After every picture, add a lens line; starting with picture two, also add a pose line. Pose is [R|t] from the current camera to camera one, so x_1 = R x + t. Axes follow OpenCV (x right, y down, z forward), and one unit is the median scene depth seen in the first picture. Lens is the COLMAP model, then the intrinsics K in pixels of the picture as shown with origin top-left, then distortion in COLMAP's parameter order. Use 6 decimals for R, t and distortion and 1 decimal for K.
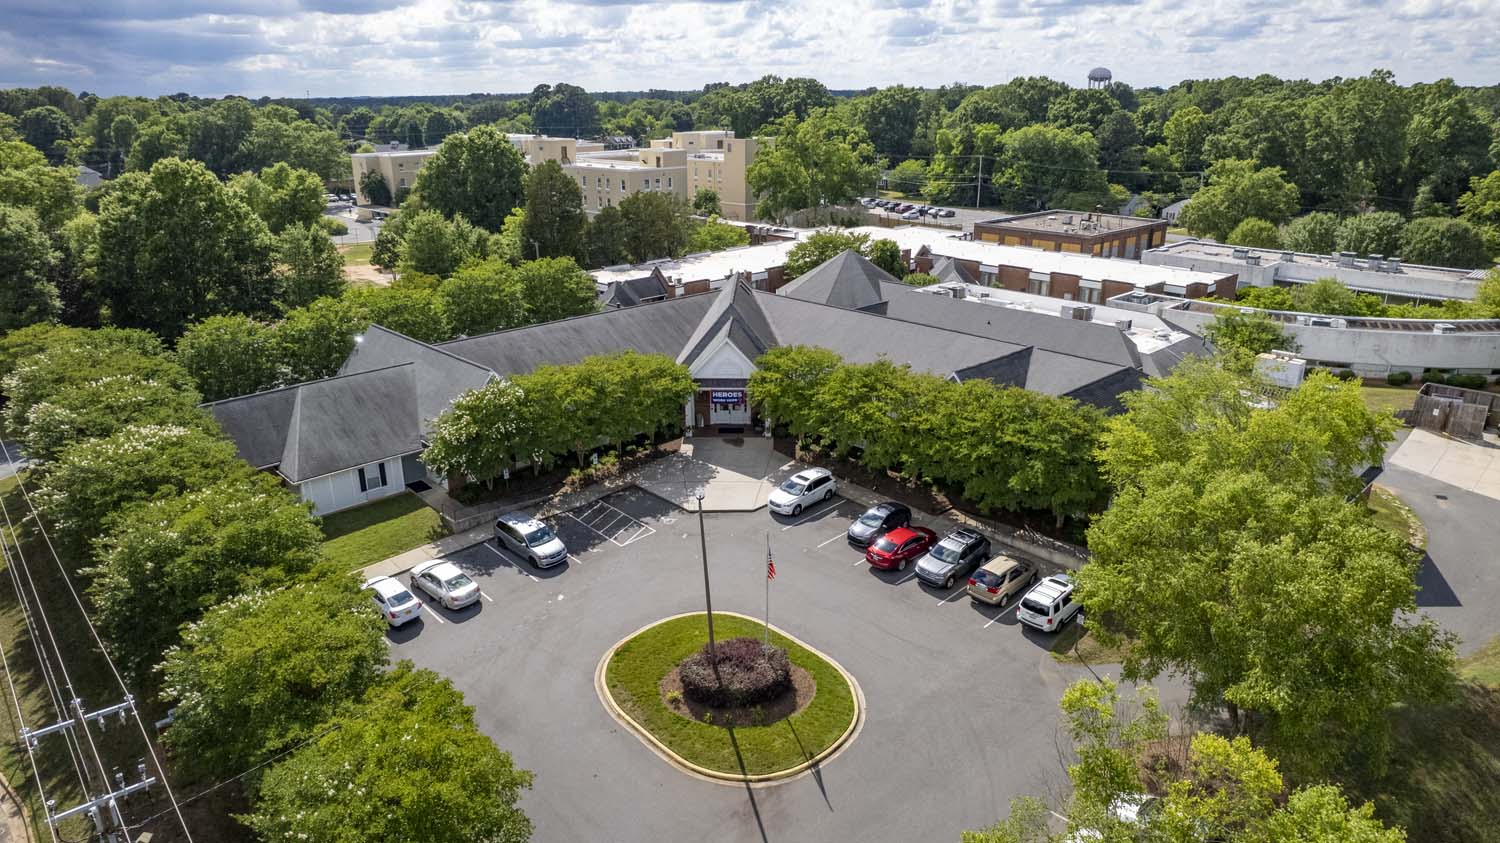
lens RADIAL K [[961.7, 0, 750.0], [0, 961.7, 421.5], [0, 0, 1]] dist [-0.091904, 0.084898]
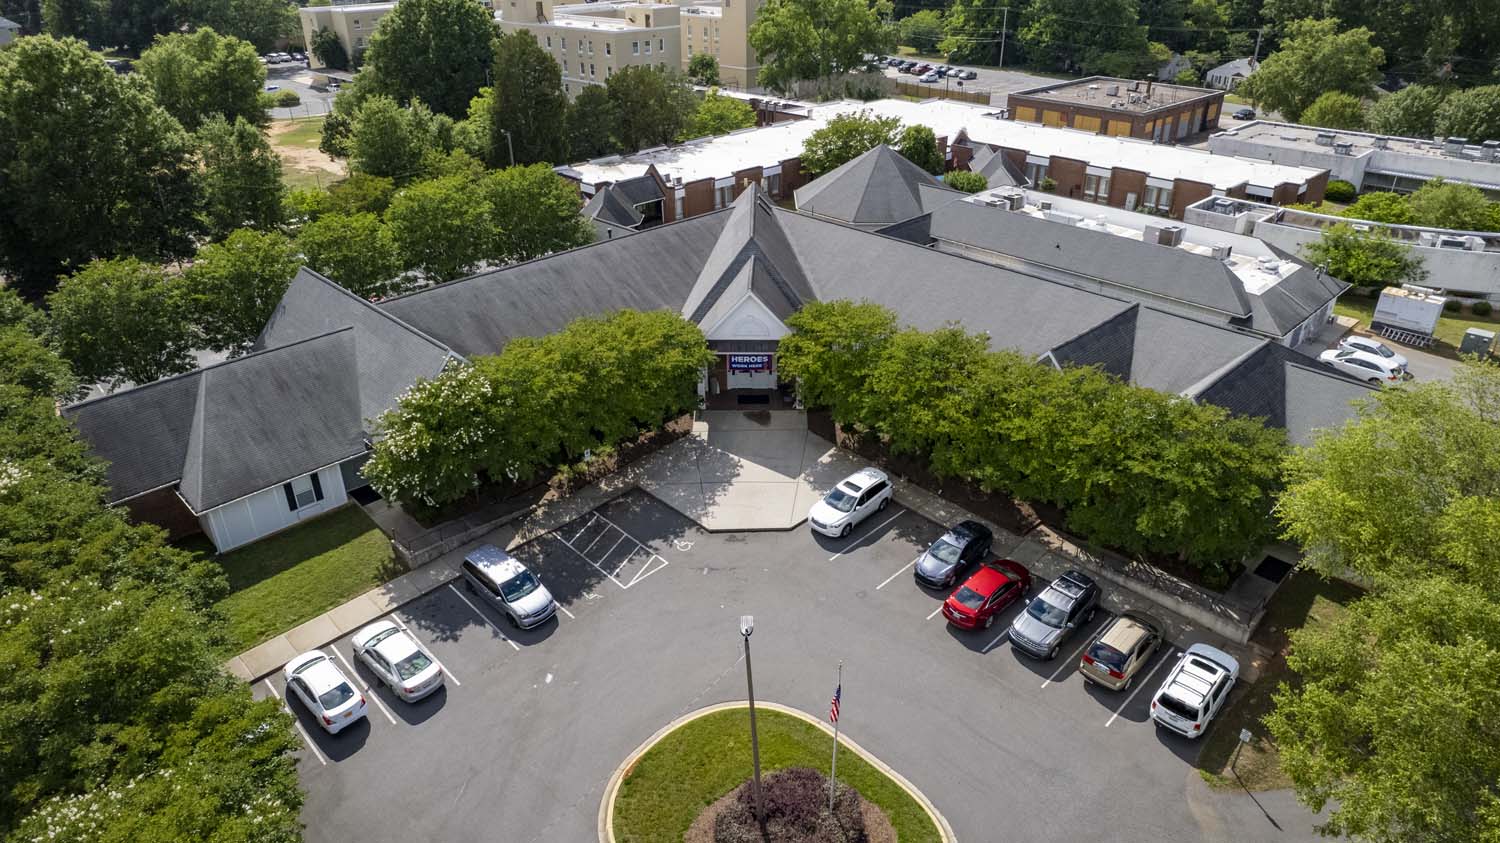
lens RADIAL K [[961.7, 0, 750.0], [0, 961.7, 421.5], [0, 0, 1]] dist [-0.091904, 0.084898]
pose [[0.999931, -0.006497, 0.009754, -0.030448], [0.004931, 0.988250, 0.152765, -0.095154], [-0.010632, -0.152707, 0.988214, 0.193641]]
